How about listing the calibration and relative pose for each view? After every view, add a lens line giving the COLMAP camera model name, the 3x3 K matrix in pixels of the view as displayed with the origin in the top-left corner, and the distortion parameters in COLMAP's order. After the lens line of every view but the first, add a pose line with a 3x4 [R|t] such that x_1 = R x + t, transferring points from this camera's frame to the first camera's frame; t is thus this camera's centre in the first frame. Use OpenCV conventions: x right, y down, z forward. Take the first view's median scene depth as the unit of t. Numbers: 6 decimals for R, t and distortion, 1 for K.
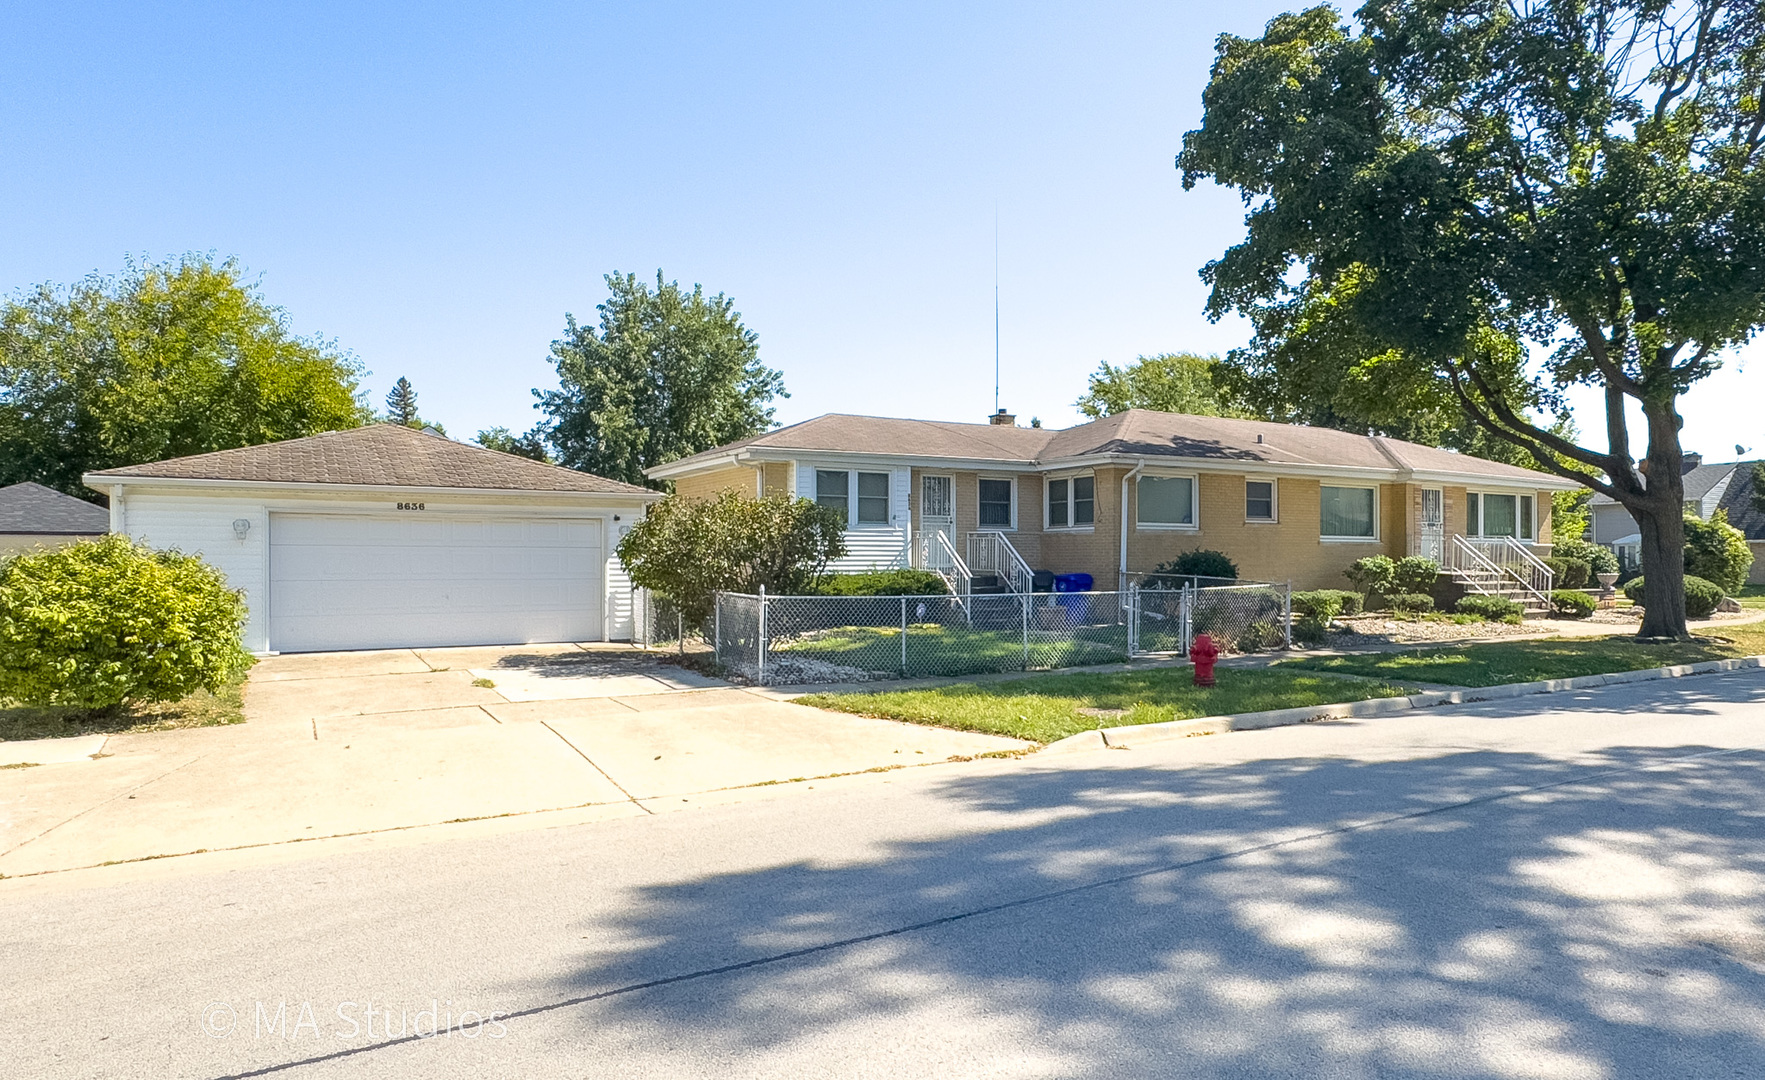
lens RADIAL K [[925.3, 0, 883.5], [0, 925.3, 577.0], [0, 0, 1]] dist [0.000402, -0.000244]
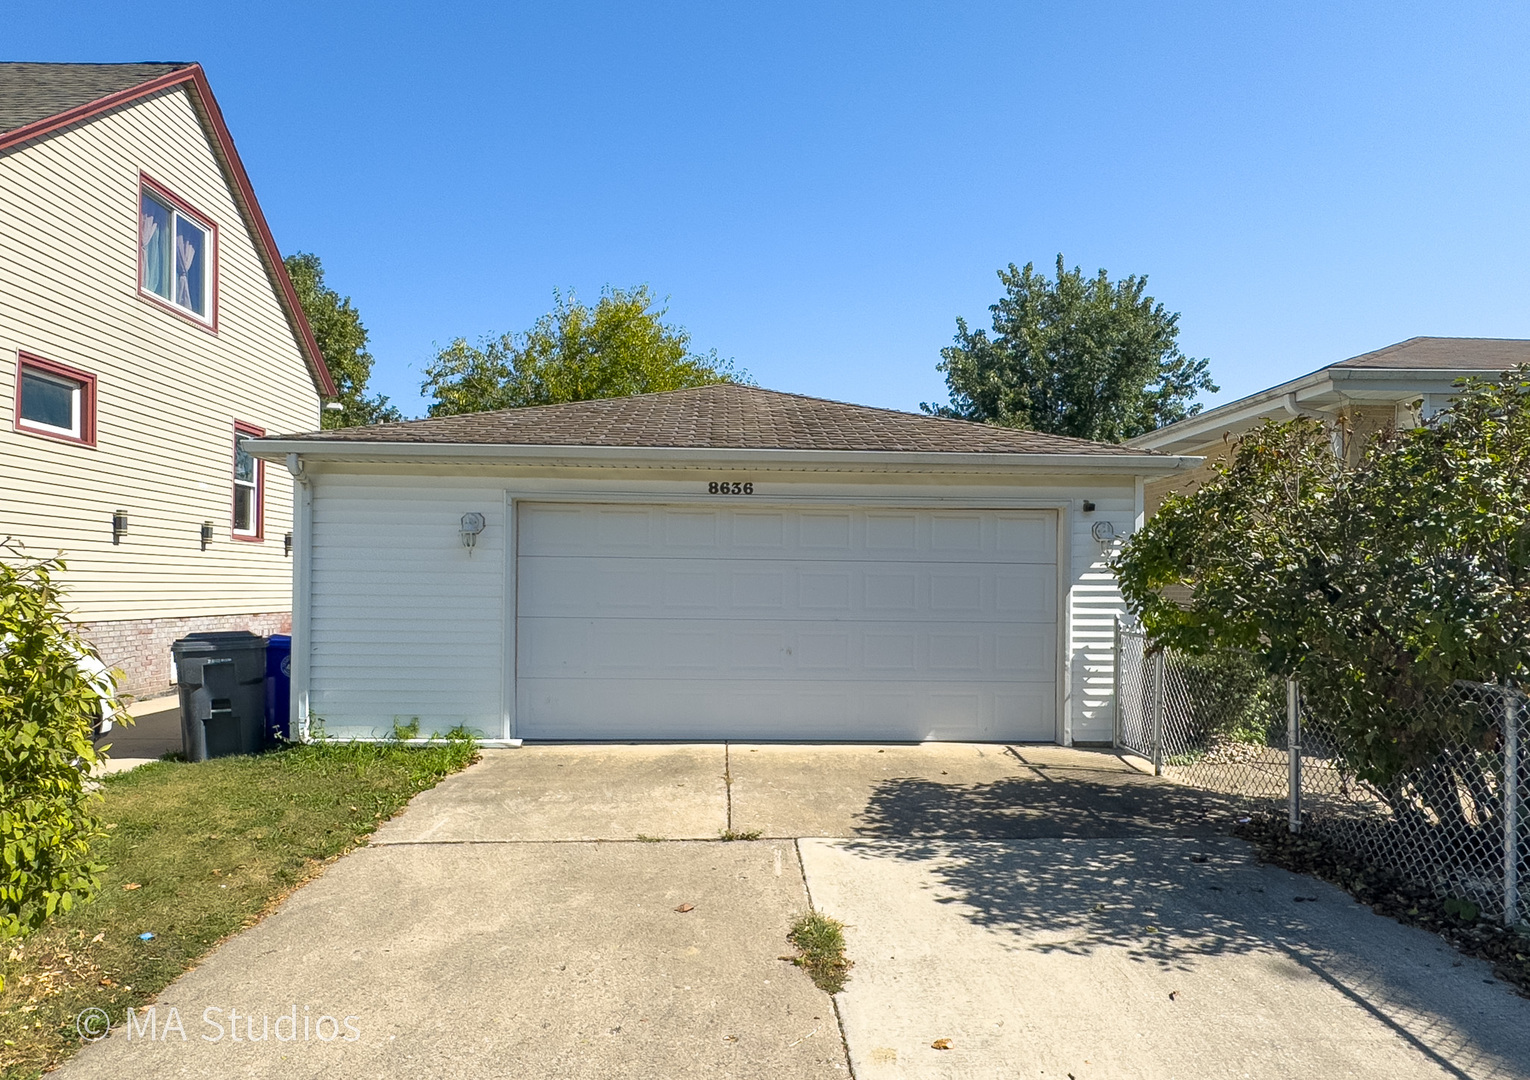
lens RADIAL K [[1071.1, 0, 765.0], [0, 1071.1, 540.0], [0, 0, 1]] dist [-0.058921, 0.000016]
pose [[0.874703, -0.012715, -0.484493, -0.083076], [-0.018425, 0.998061, -0.059456, -0.003282], [0.484310, 0.060933, 0.872772, 0.206256]]
